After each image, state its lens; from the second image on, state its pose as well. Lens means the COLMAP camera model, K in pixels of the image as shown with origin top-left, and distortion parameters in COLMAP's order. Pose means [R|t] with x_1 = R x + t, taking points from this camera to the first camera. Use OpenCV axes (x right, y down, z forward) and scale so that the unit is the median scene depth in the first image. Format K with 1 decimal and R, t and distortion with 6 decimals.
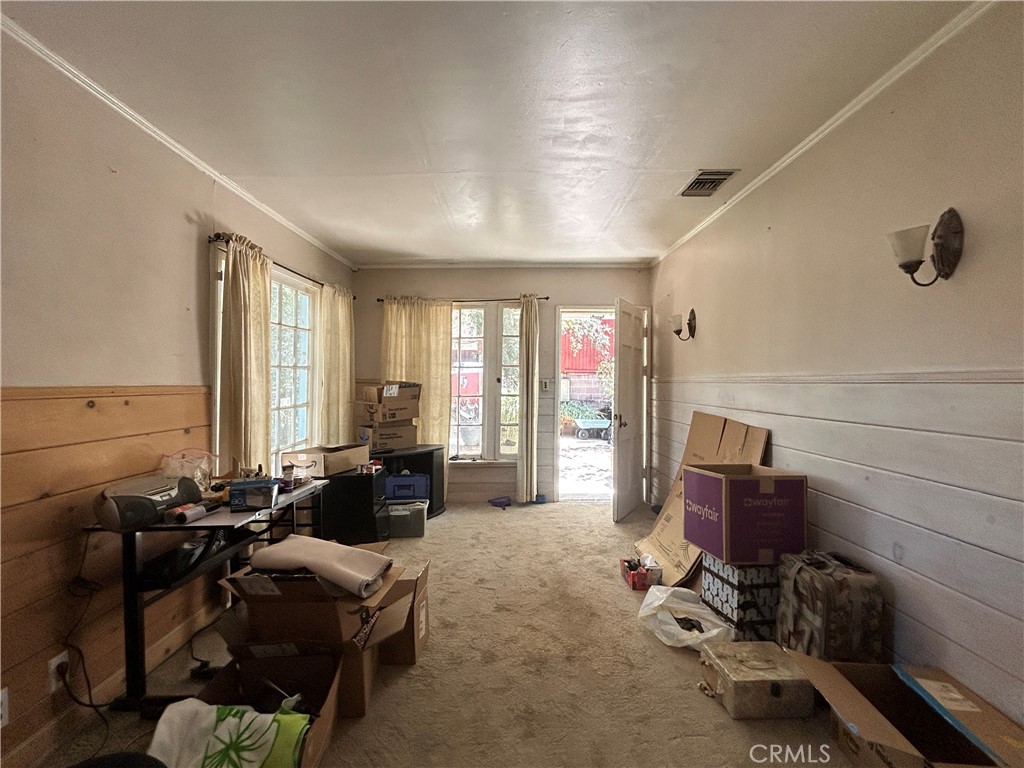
lens RADIAL K [[486.3, 0, 511.4], [0, 486.3, 383.7], [0, 0, 1]] dist [-0.000772, 0.000310]
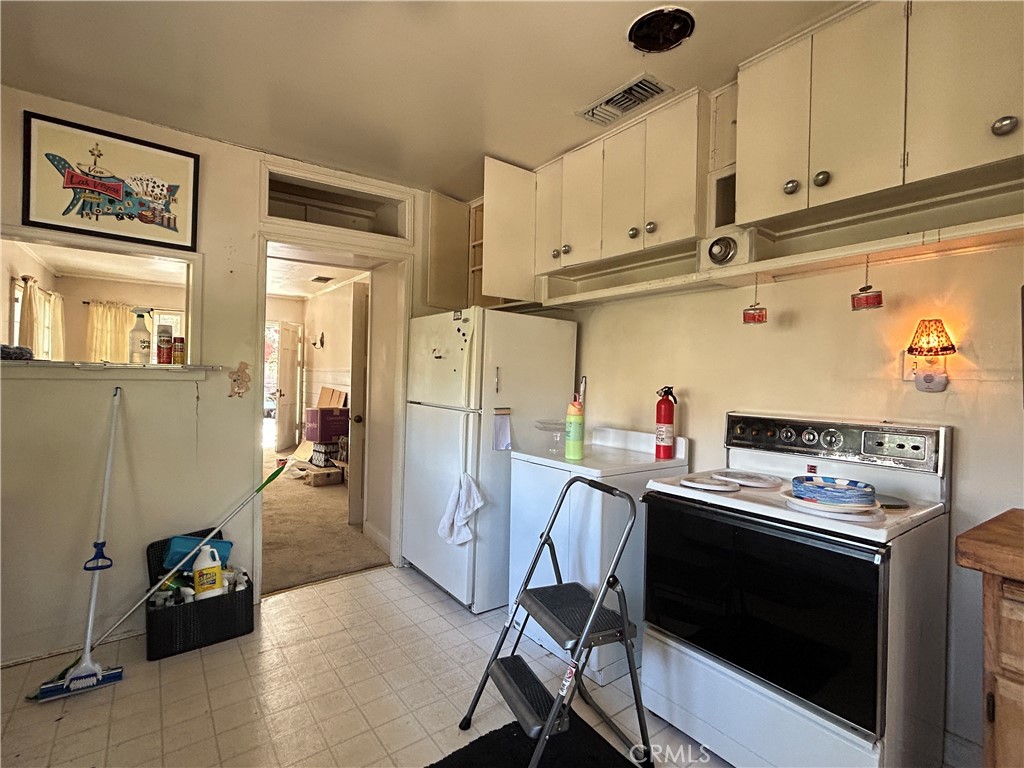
lens RADIAL K [[486.3, 0, 502.1], [0, 486.3, 383.7], [0, 0, 1]] dist [-0.000772, 0.000310]
pose [[0.814017, 0.010815, 0.580740, -0.139528], [-0.024114, 0.999594, 0.015186, -0.001357], [-0.580340, -0.026366, 0.813947, -0.868825]]
